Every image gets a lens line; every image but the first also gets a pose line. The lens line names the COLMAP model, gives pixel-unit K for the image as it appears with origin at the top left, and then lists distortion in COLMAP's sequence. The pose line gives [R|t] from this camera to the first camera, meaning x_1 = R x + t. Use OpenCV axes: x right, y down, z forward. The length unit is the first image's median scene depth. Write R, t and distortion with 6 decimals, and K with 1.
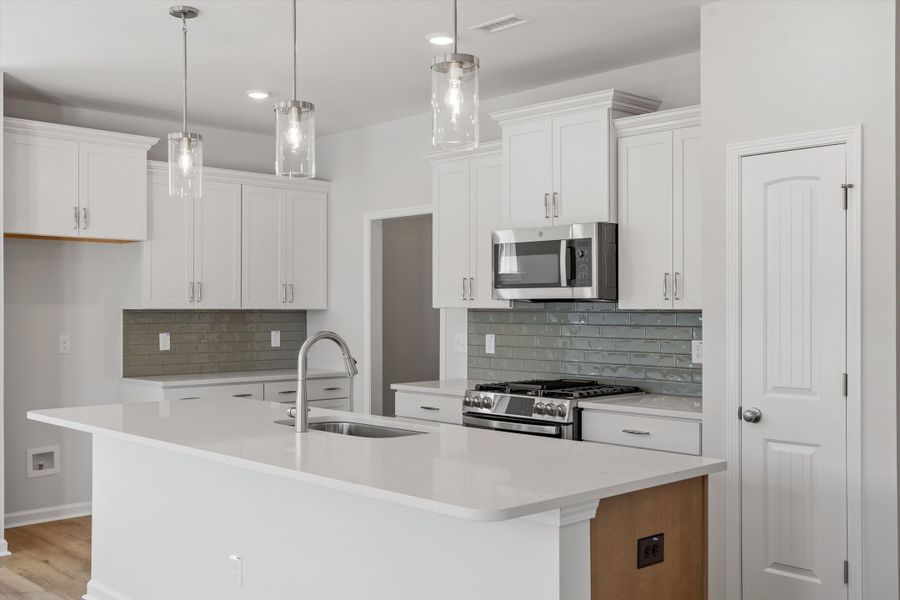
lens RADIAL K [[932.5, 0, 448.5], [0, 932.5, 298.1], [0, 0, 1]] dist [0.025524, 0.000000]
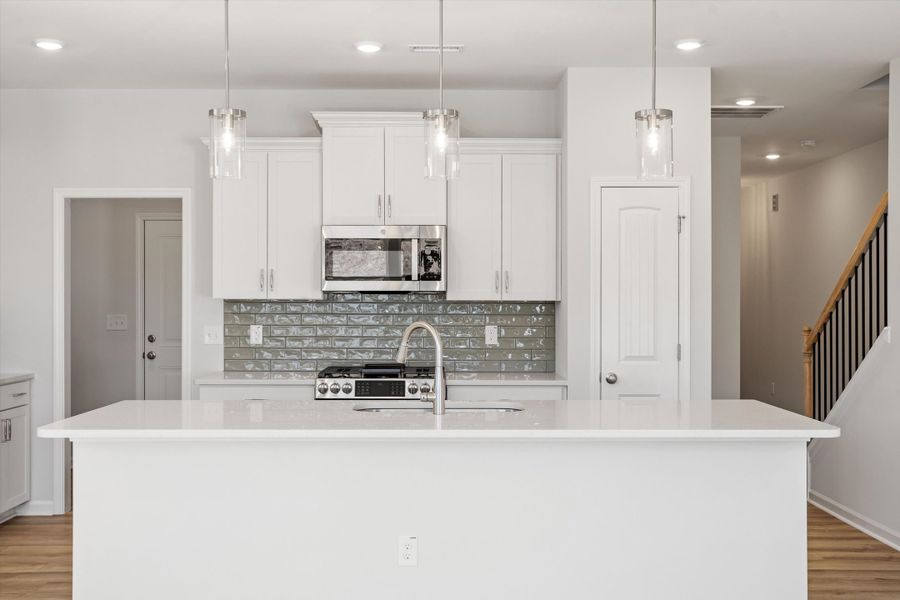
lens RADIAL K [[984.8, 0, 440.3], [0, 984.8, 301.5], [0, 0, 1]] dist [-0.030867, 0.000000]
pose [[0.686124, -0.000951, 0.727484, -0.702764], [-0.009729, 0.999898, 0.010482, 0.000658], [-0.727419, -0.014270, 0.686045, 0.156613]]
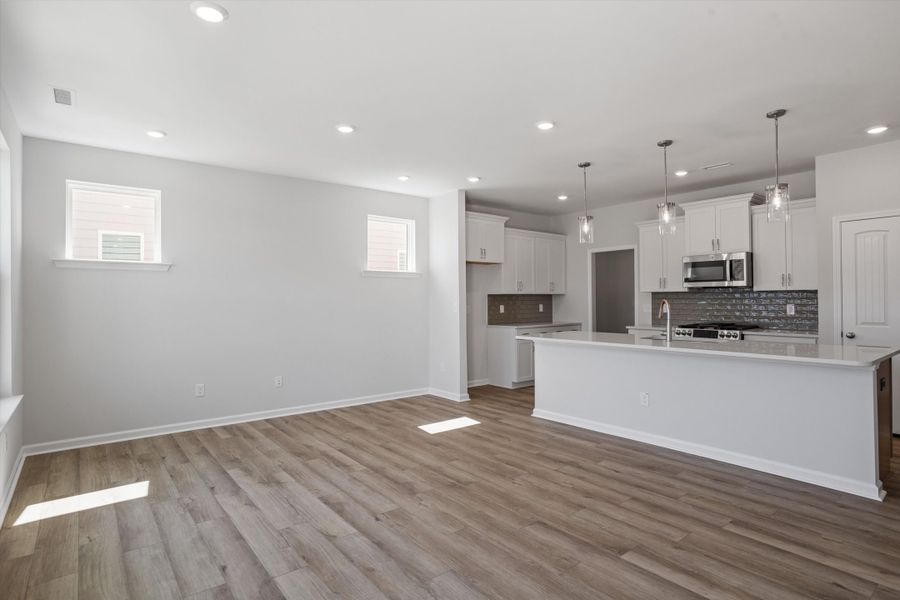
lens RADIAL K [[464.5, 0, 450.0], [0, 464.5, 300.0], [0, 0, 1]] dist [-0.047787, 0.024280]
pose [[0.995991, -0.008748, -0.089024, -0.435852], [0.010219, 0.999818, 0.016085, 0.009038], [0.088867, -0.016930, 0.995900, -0.154301]]
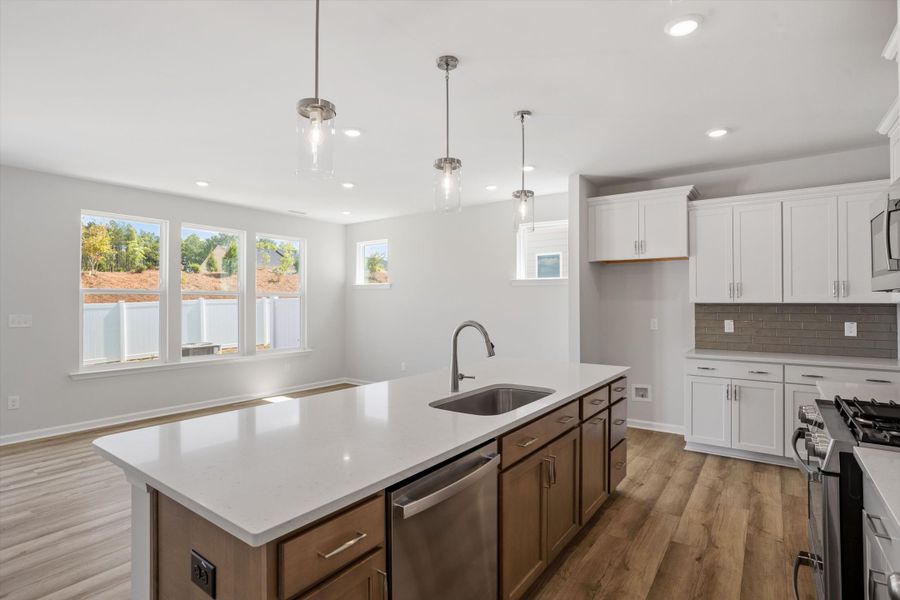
lens RADIAL K [[448.2, 0, 448.8], [0, 448.2, 297.1], [0, 0, 1]] dist [-0.025323, 0.011387]
pose [[0.183064, -0.011283, -0.983036, 0.362286], [0.013669, 0.999867, -0.008931, 0.004687], [0.983006, -0.011802, 0.183194, 0.619840]]
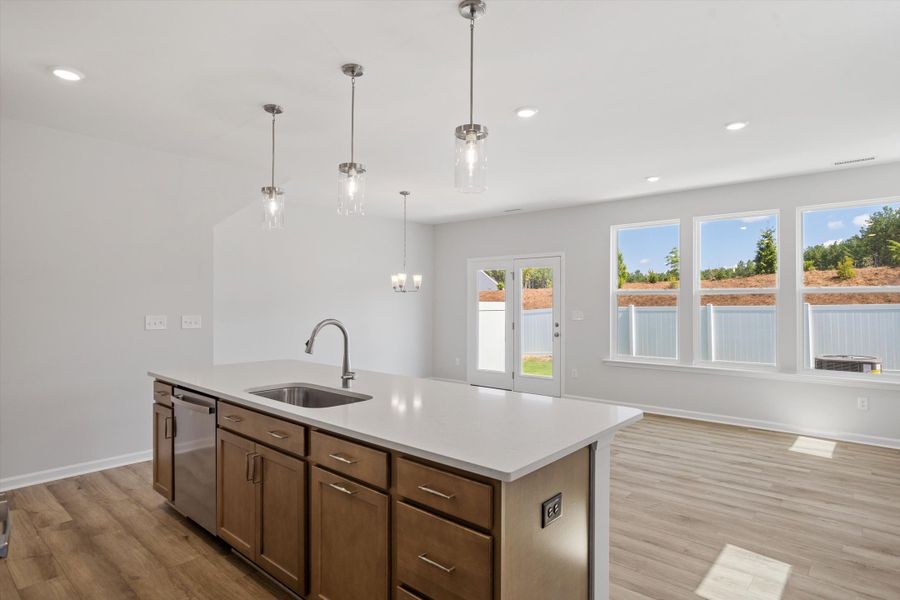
lens RADIAL K [[497.7, 0, 450.3], [0, 497.7, 303.6], [0, 0, 1]] dist [-0.025109, 0.007502]
pose [[-0.996257, -0.001715, -0.086424, -0.182726], [-0.000717, 0.999933, -0.011577, 0.015940], [0.086438, -0.011472, -0.996191, 1.273736]]
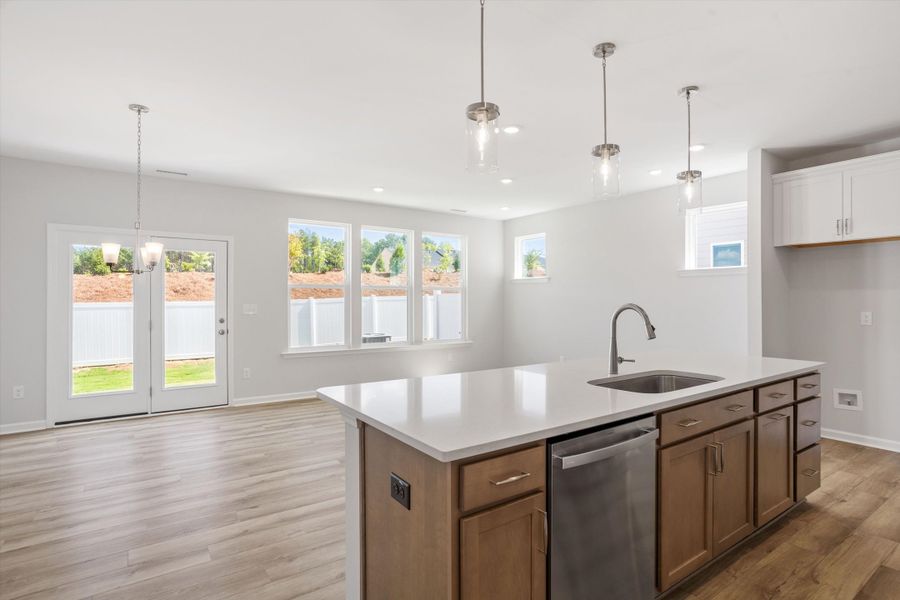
lens RADIAL K [[464.5, 0, 456.6], [0, 464.5, 293.7], [0, 0, 1]] dist [-0.047787, 0.024280]
pose [[-0.140023, -0.016966, -0.990003, 0.411099], [0.011924, 0.999752, -0.018820, 0.022513], [0.990076, -0.014440, -0.139786, 0.615312]]
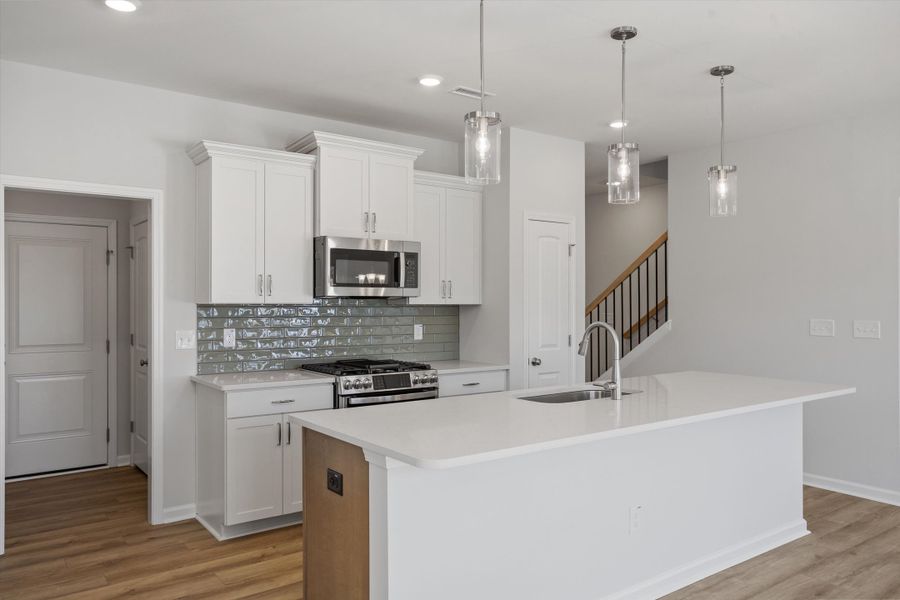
lens RADIAL K [[667.4, 0, 442.6], [0, 667.4, 296.4], [0, 0, 1]] dist [-0.022430, 0.008889]
pose [[0.132853, 0.010466, 0.991080, -0.786986], [-0.010727, 0.999901, -0.009121, 0.008652], [-0.991078, -0.009420, 0.132952, 0.795715]]
